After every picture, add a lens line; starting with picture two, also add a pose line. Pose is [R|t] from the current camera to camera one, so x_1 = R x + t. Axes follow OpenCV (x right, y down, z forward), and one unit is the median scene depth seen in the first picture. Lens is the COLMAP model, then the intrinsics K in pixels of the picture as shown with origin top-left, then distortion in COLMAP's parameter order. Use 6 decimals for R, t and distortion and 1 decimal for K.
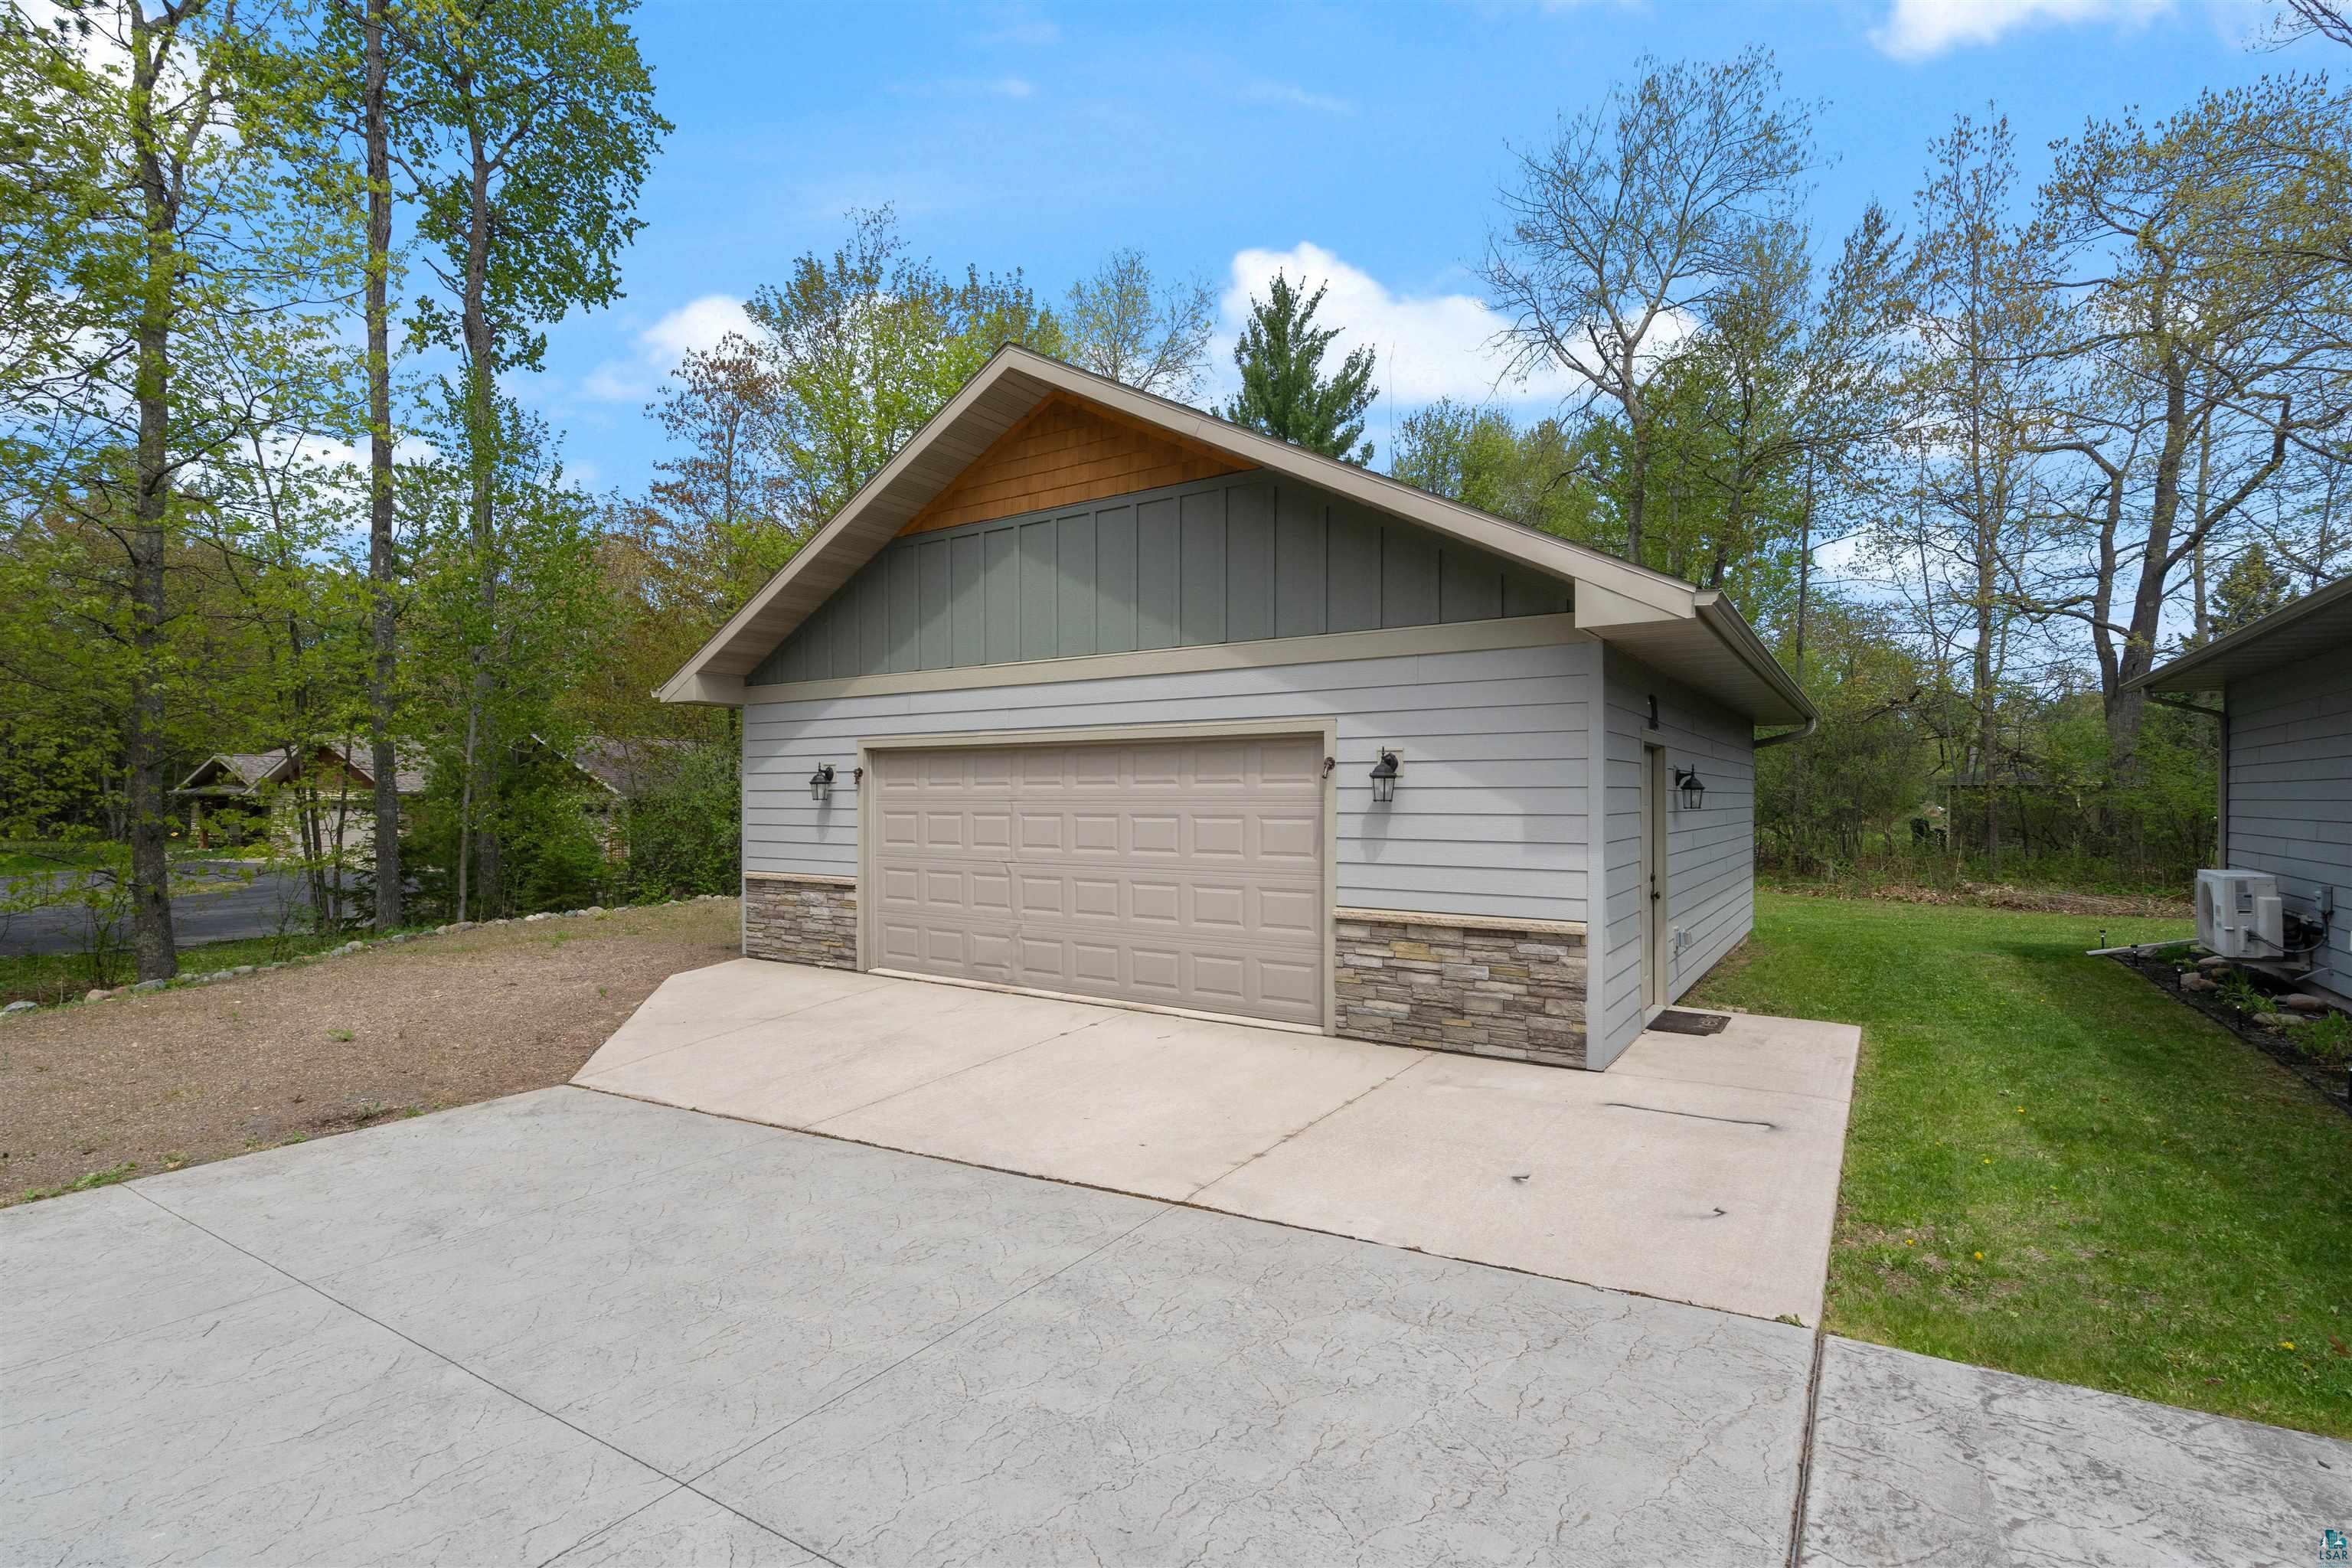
lens RADIAL K [[1080.2, 0, 1166.0], [0, 1080.2, 793.0], [0, 0, 1]] dist [-0.003595, -0.000096]
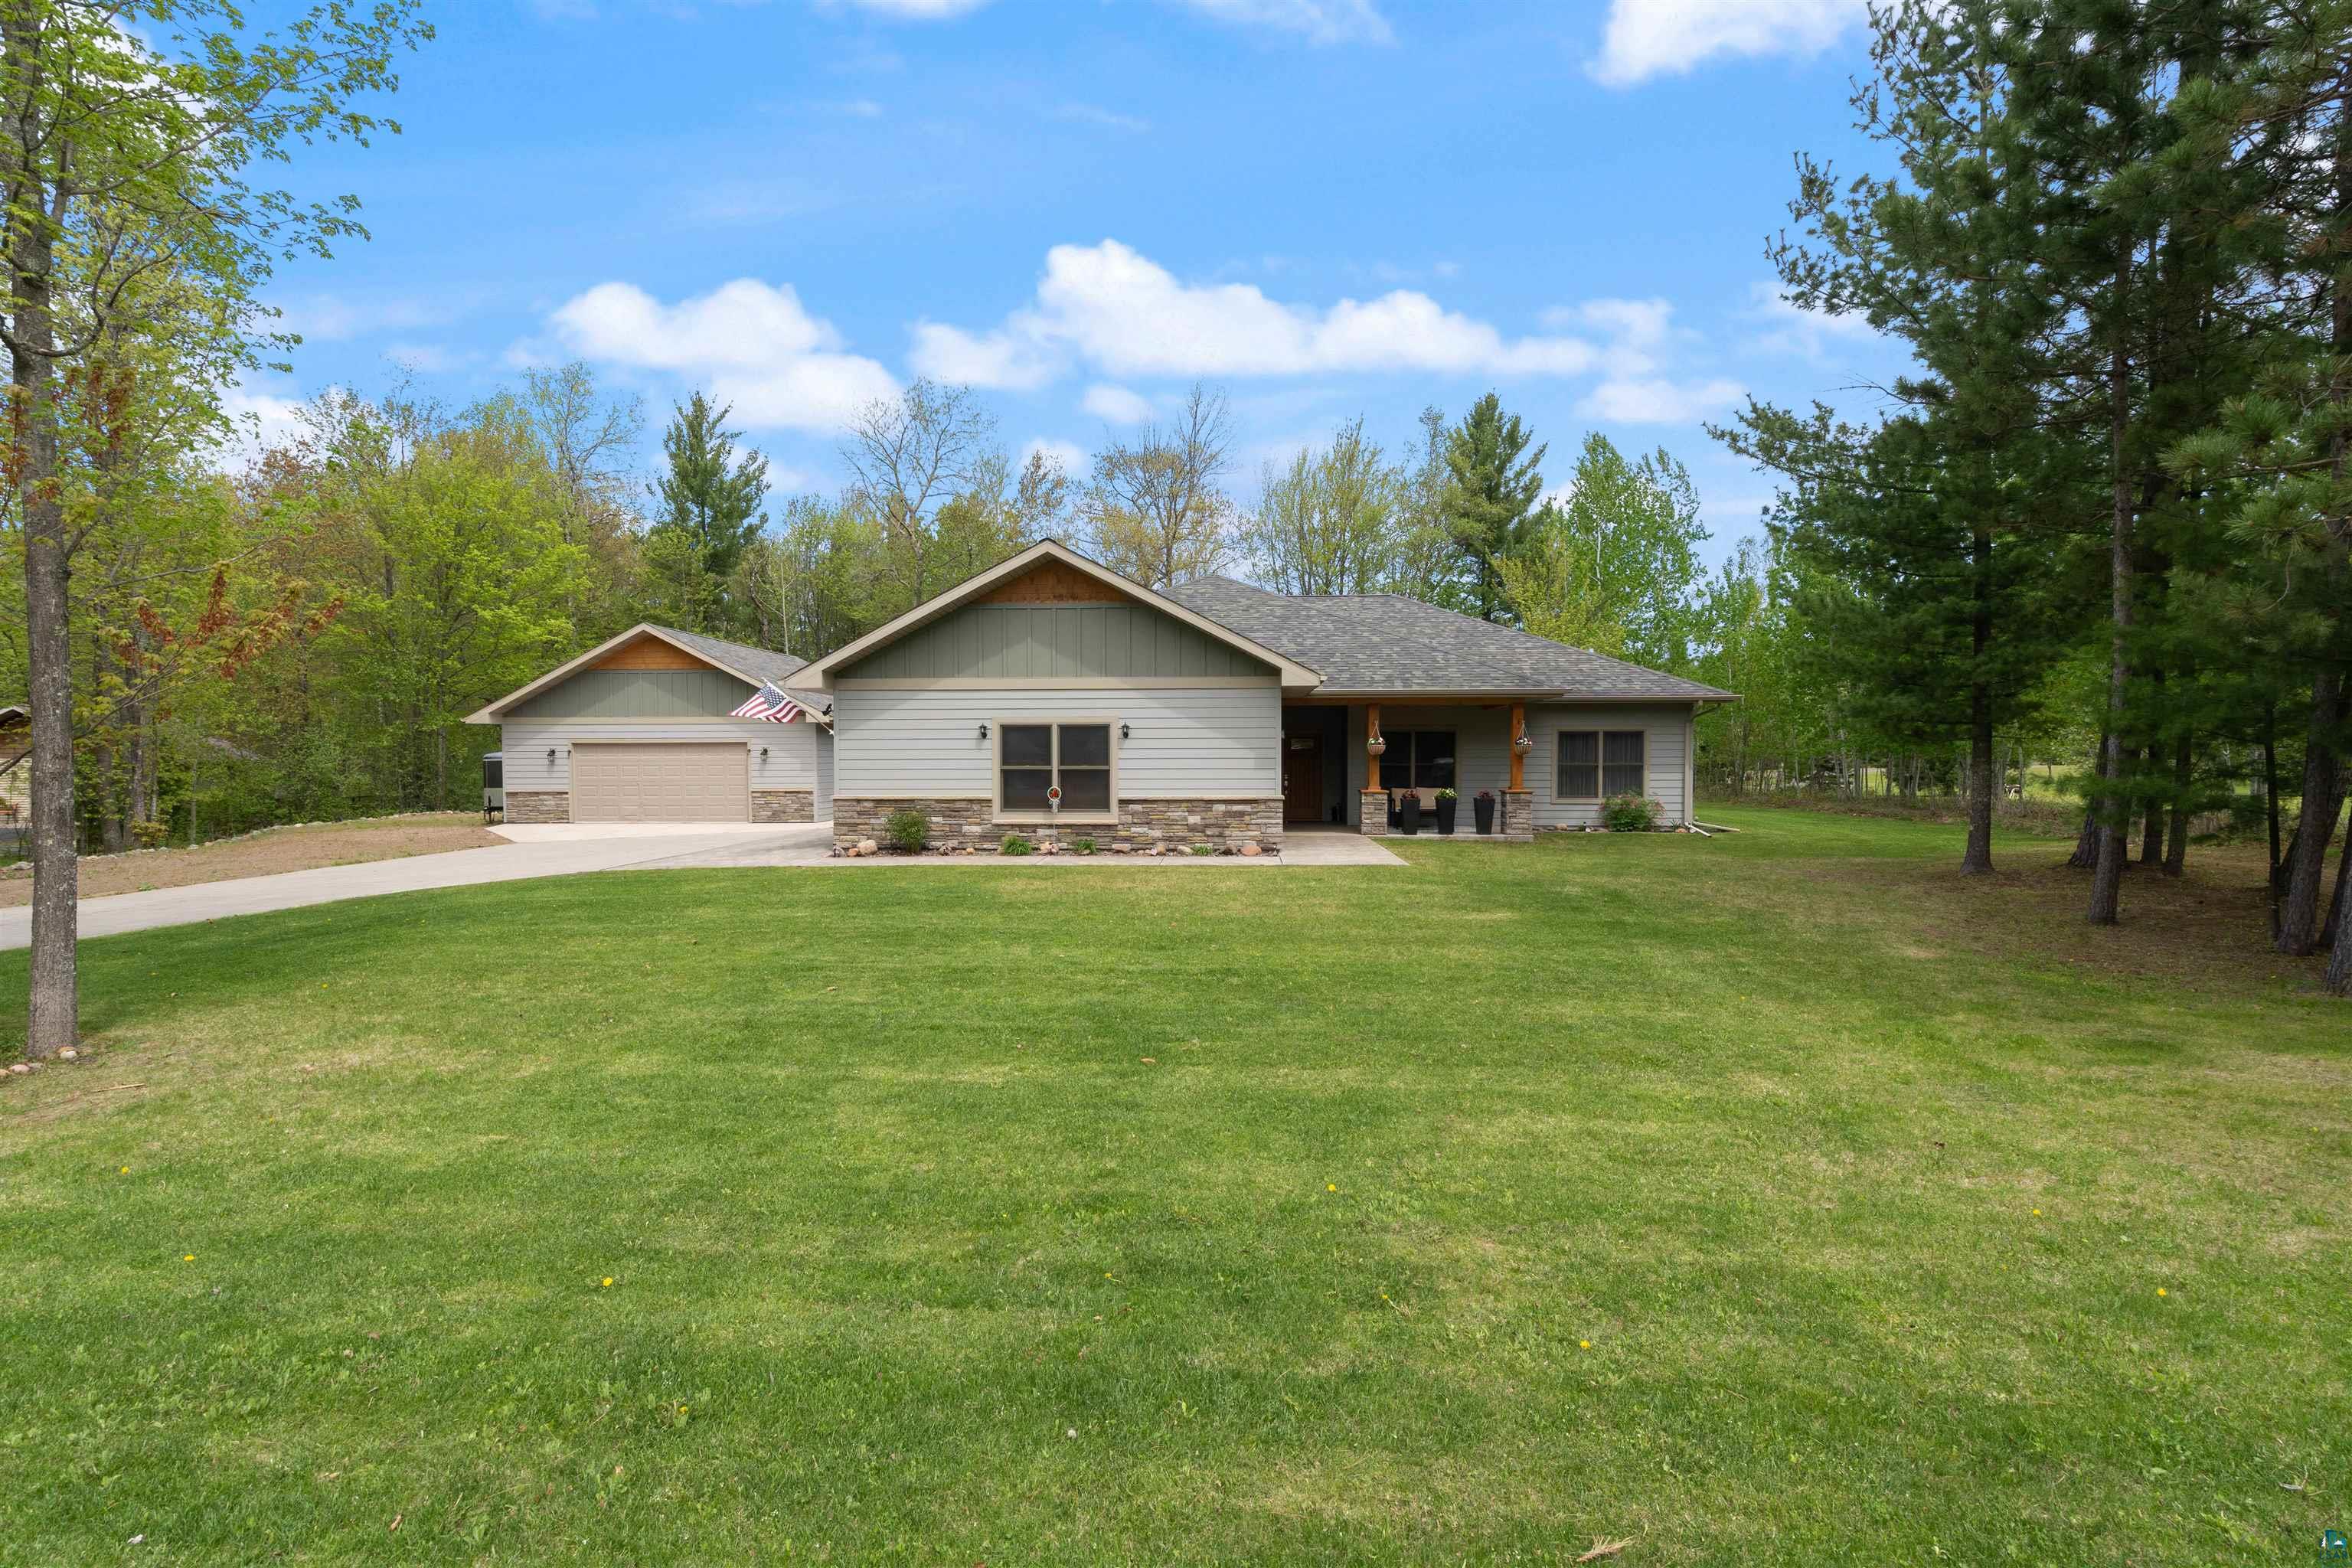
lens RADIAL K [[1066.2, 0, 1167.8], [0, 1066.2, 784.0], [0, 0, 1]] dist [-0.001784, 0.000018]
pose [[0.858636, -0.018033, 0.512268, -0.366526], [0.003630, 0.999570, 0.029102, -0.009874], [-0.512573, -0.023128, 0.858332, -2.152314]]
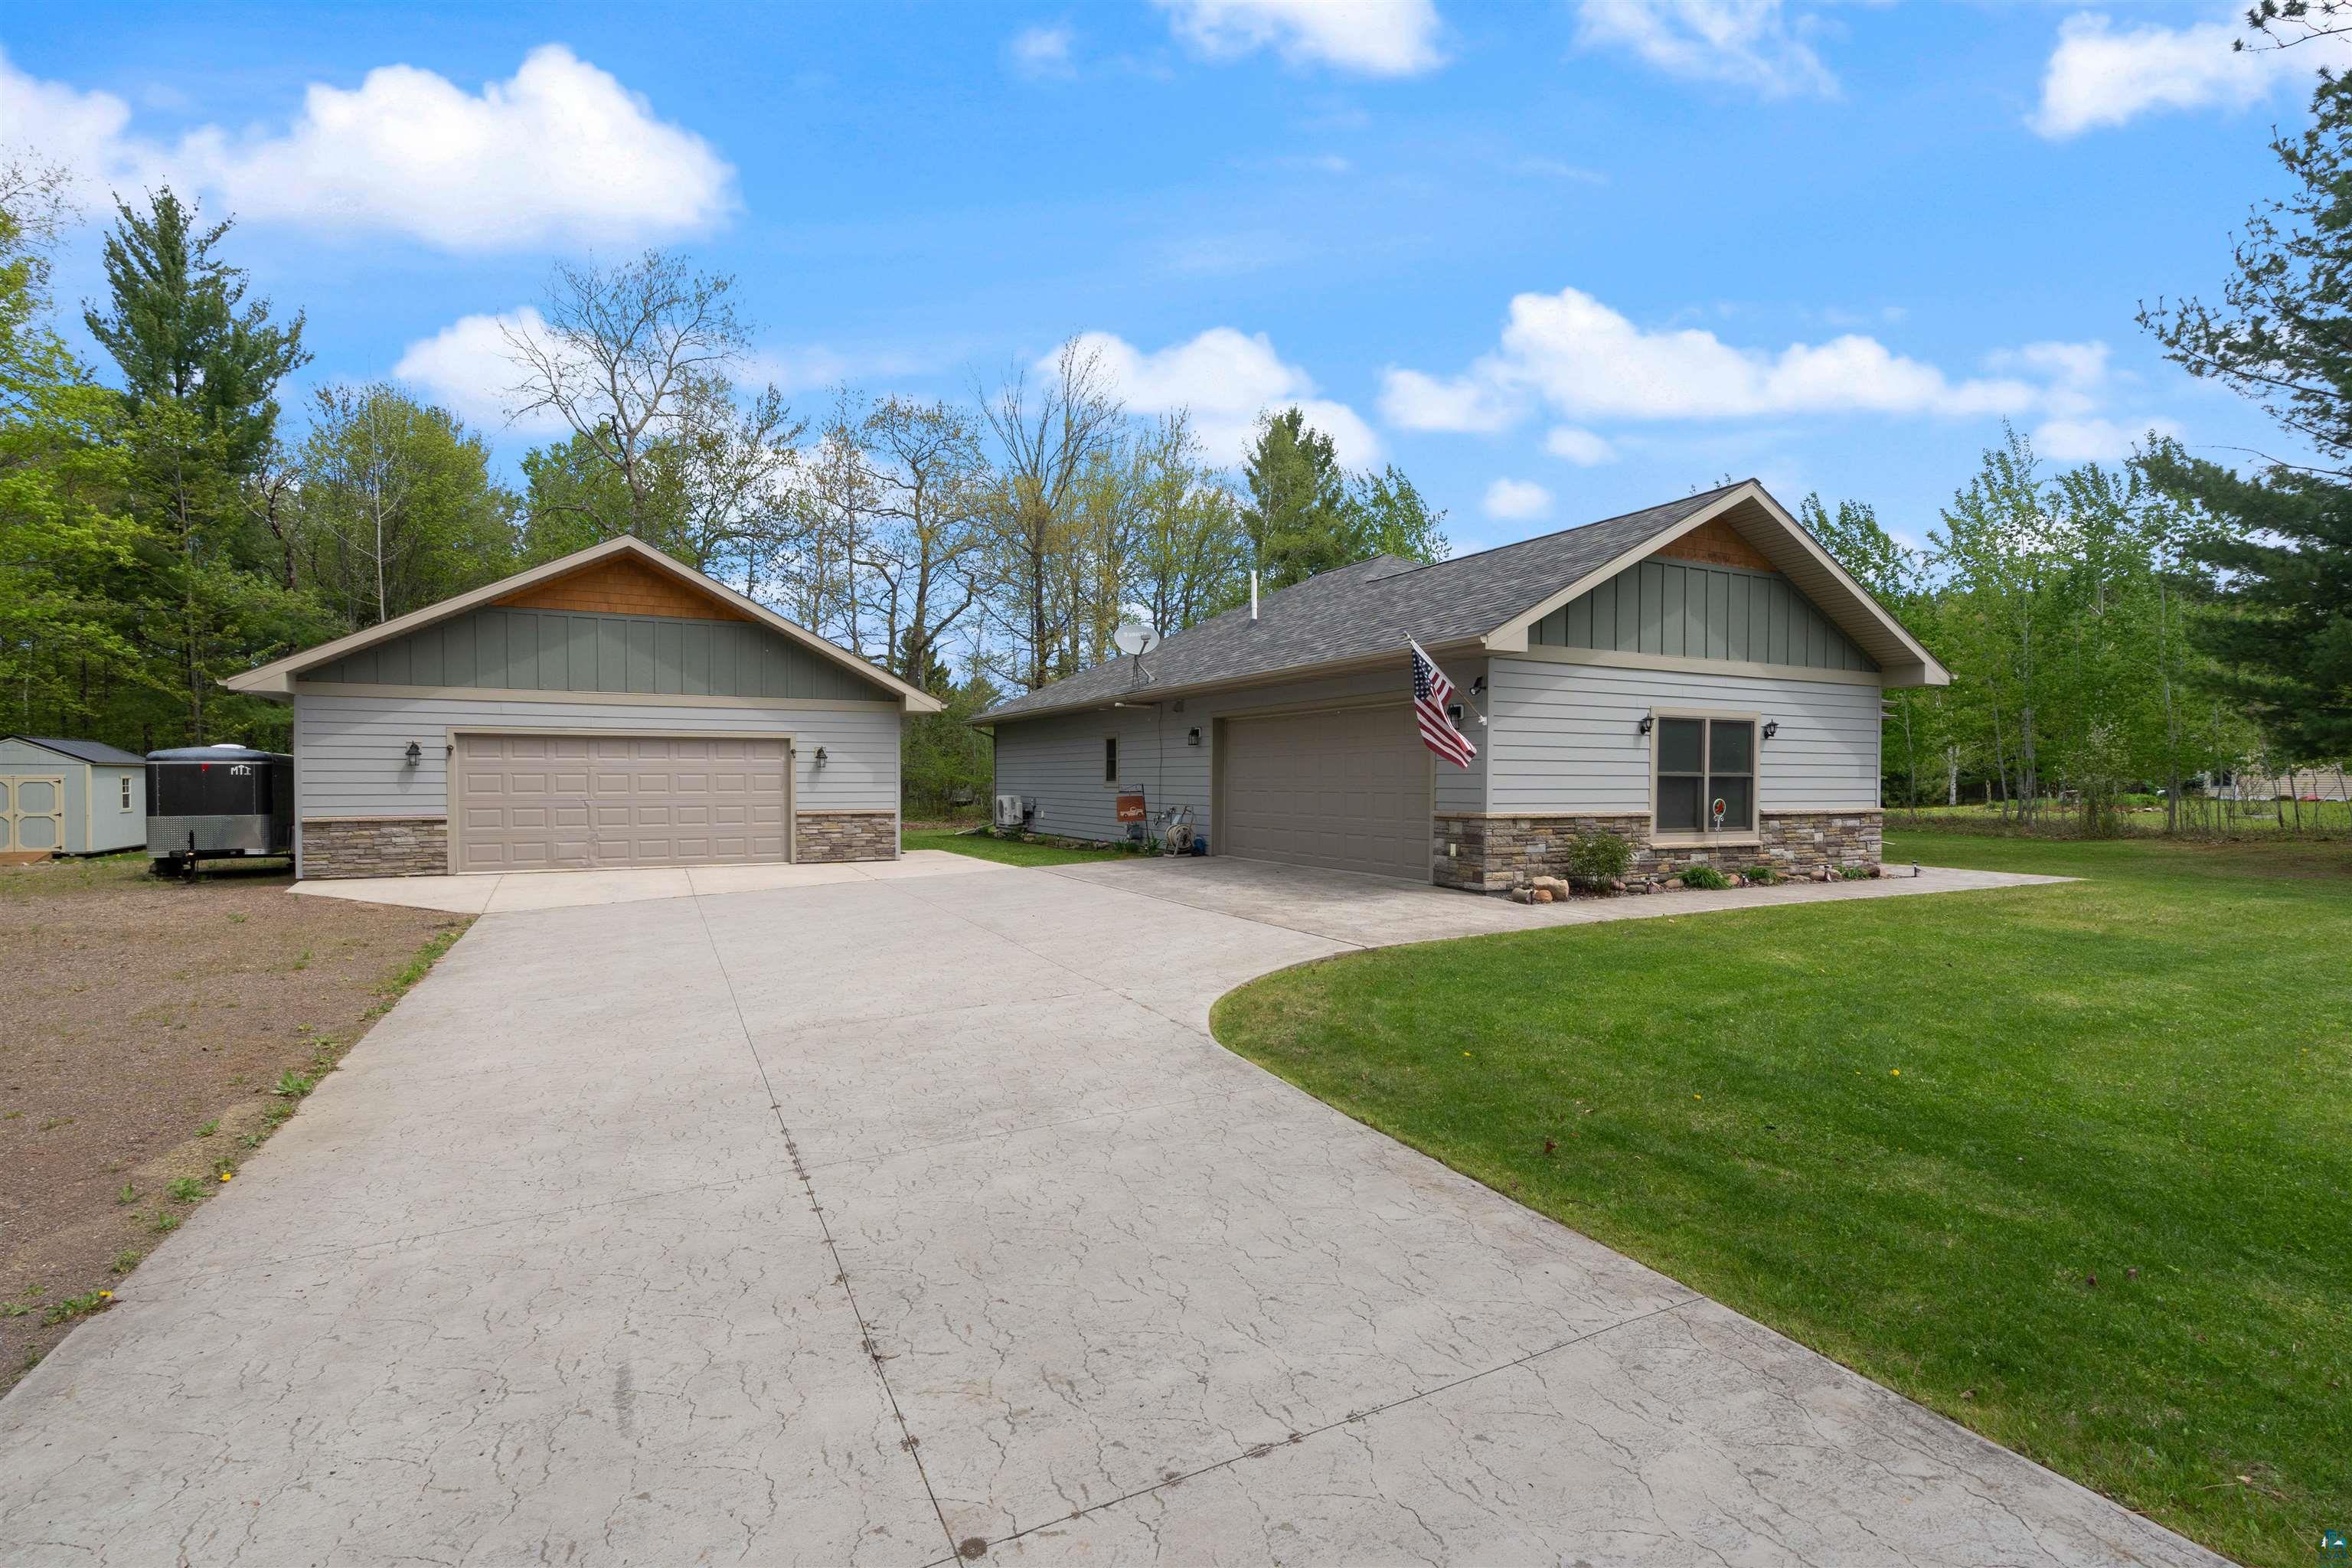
lens RADIAL K [[1099.7, 0, 1176.0], [0, 1099.7, 784.0], [0, 0, 1]] dist [-0.002652, -0.000031]
pose [[0.488760, -0.004997, 0.872404, -1.157110], [-0.003757, 0.999962, 0.007833, 0.016513], [-0.872410, -0.007106, 0.488723, -0.700934]]
